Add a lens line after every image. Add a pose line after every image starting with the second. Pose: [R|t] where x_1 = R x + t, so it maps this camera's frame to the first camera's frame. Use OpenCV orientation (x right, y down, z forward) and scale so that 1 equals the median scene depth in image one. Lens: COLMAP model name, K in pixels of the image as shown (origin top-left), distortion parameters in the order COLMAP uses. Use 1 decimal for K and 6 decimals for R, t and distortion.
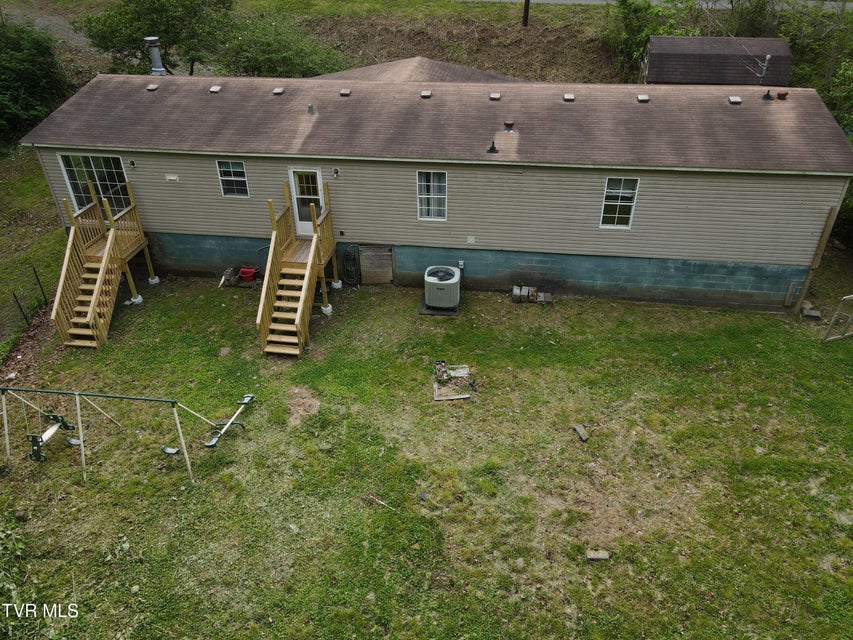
lens RADIAL K [[624.3, 0, 426.5], [0, 624.3, 320.0], [0, 0, 1]] dist [-0.000574, 0.026173]
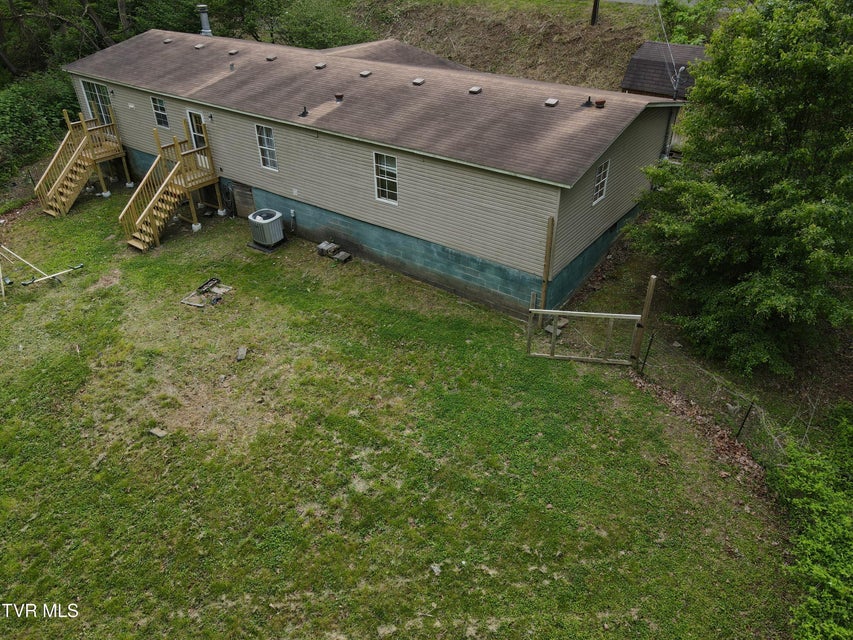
lens RADIAL K [[624.3, 0, 426.5], [0, 624.3, 320.0], [0, 0, 1]] dist [-0.000574, 0.026173]
pose [[0.881714, 0.261234, -0.392857, 0.831961], [-0.259660, 0.963944, 0.058213, -0.031725], [0.393900, 0.050682, 0.917755, 0.051352]]
